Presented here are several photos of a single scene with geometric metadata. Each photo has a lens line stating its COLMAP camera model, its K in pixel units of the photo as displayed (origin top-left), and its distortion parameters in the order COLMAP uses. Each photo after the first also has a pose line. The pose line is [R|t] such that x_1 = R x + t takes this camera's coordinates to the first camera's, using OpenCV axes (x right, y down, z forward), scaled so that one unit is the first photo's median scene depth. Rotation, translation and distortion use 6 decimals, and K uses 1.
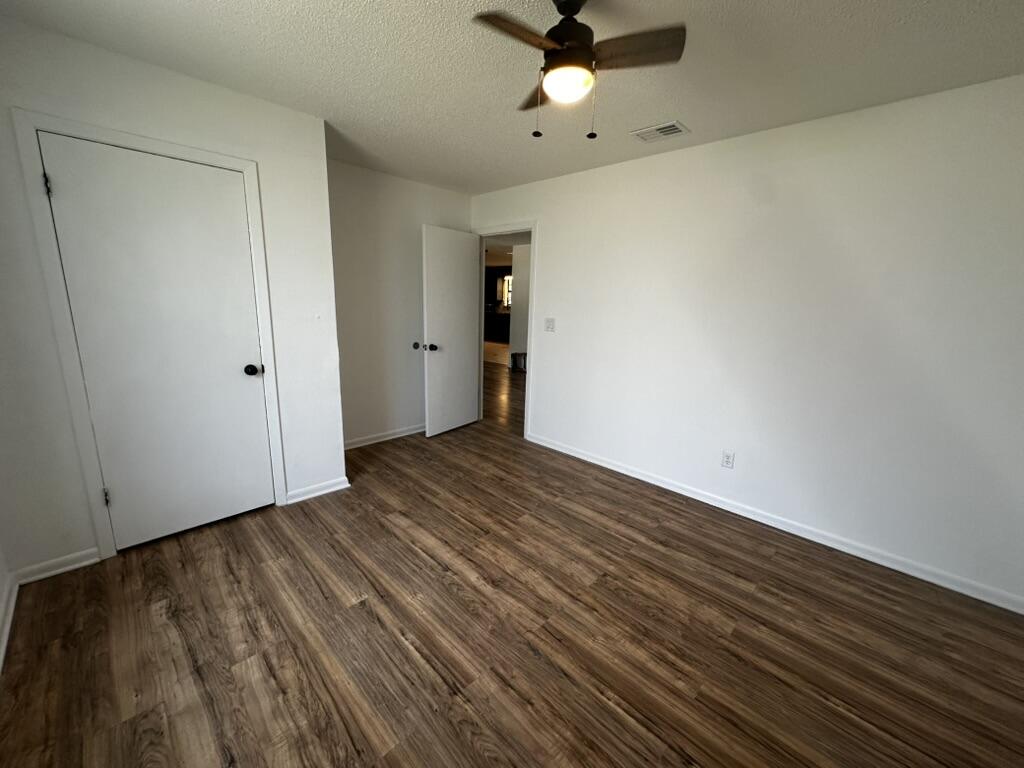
lens RADIAL K [[408.0, 0, 512.0], [0, 408.0, 384.0], [0, 0, 1]] dist [-0.001353, -0.000298]
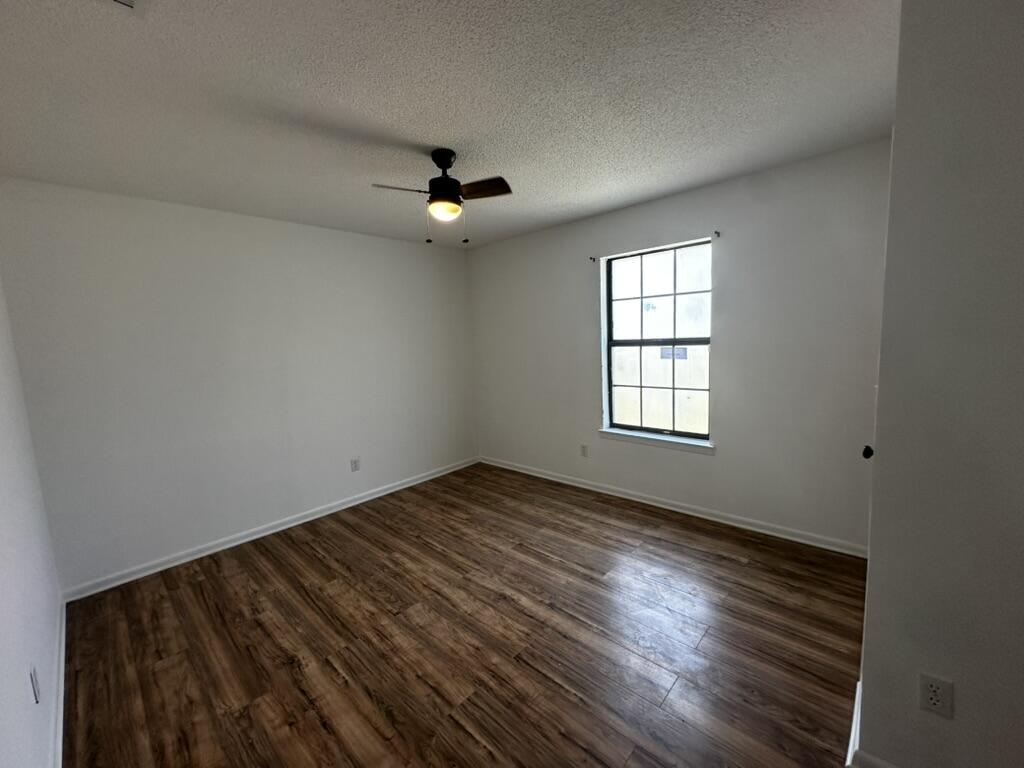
lens RADIAL K [[408.0, 0, 512.0], [0, 408.0, 384.0], [0, 0, 1]] dist [-0.001353, -0.000298]
pose [[-0.999546, 0.015554, -0.025791, -0.045715], [0.006714, 0.949858, 0.312608, -0.415917], [0.029361, 0.312293, -0.949532, 1.875562]]
